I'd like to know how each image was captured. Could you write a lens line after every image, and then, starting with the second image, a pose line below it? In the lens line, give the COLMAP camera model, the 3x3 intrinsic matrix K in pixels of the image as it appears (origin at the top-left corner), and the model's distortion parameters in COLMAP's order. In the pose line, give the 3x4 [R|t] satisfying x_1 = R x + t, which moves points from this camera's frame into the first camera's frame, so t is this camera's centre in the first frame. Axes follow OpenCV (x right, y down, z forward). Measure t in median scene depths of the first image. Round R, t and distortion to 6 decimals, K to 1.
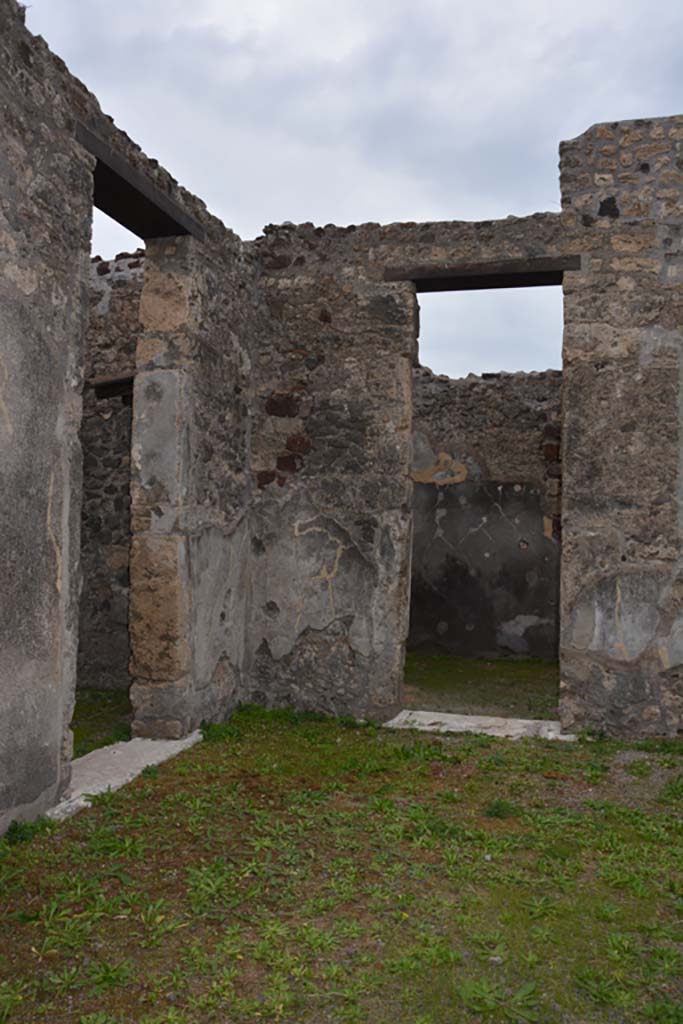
lens RADIAL K [[740.0, 0, 341.5], [0, 740.0, 512.0], [0, 0, 1]] dist [-0.147186, 0.098506]
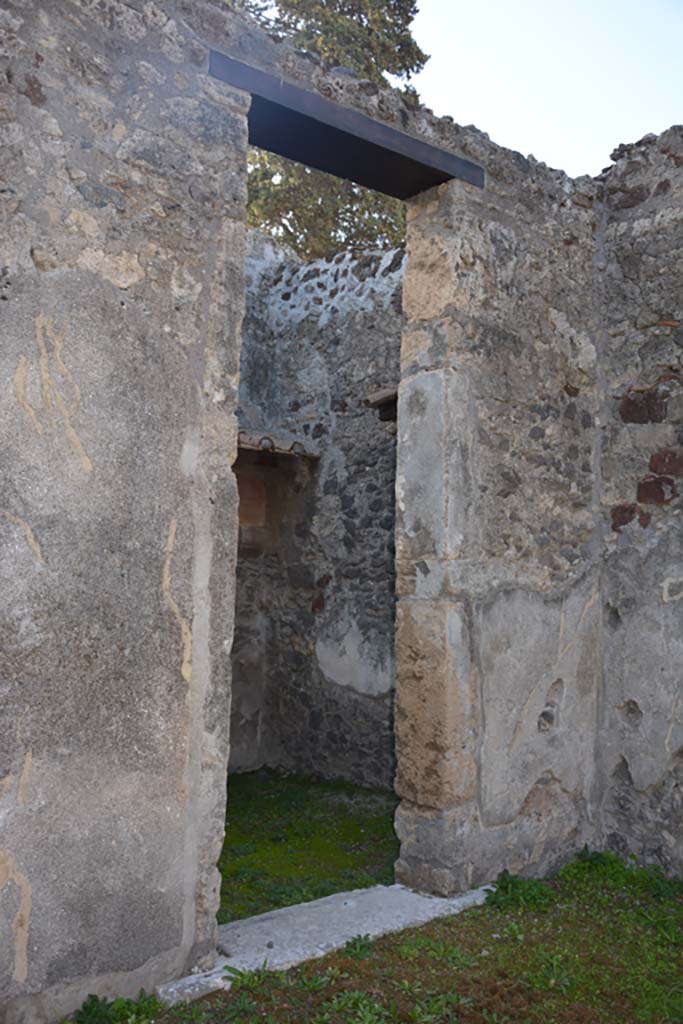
lens RADIAL K [[877.1, 0, 368.9], [0, 877.1, 519.2], [0, 0, 1]] dist [-0.096718, 0.133260]
pose [[0.826223, -0.041573, -0.561807, 0.187525], [0.012314, 0.998368, -0.055769, -0.001232], [0.563208, 0.039159, 0.825386, 0.257421]]
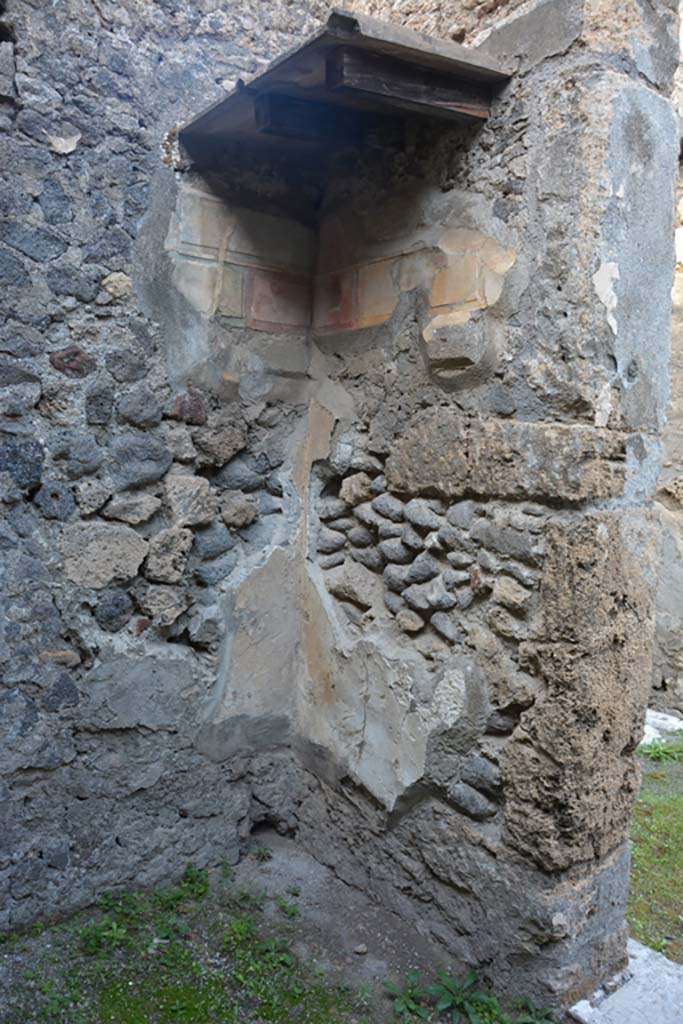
lens RADIAL K [[740.0, 0, 341.5], [0, 740.0, 512.0], [0, 0, 1]] dist [-0.147186, 0.098506]
pose [[0.616982, -0.056480, 0.784948, -0.653936], [-0.038517, 0.994059, 0.101802, -0.000037], [-0.786034, -0.093044, 0.611141, 0.874724]]
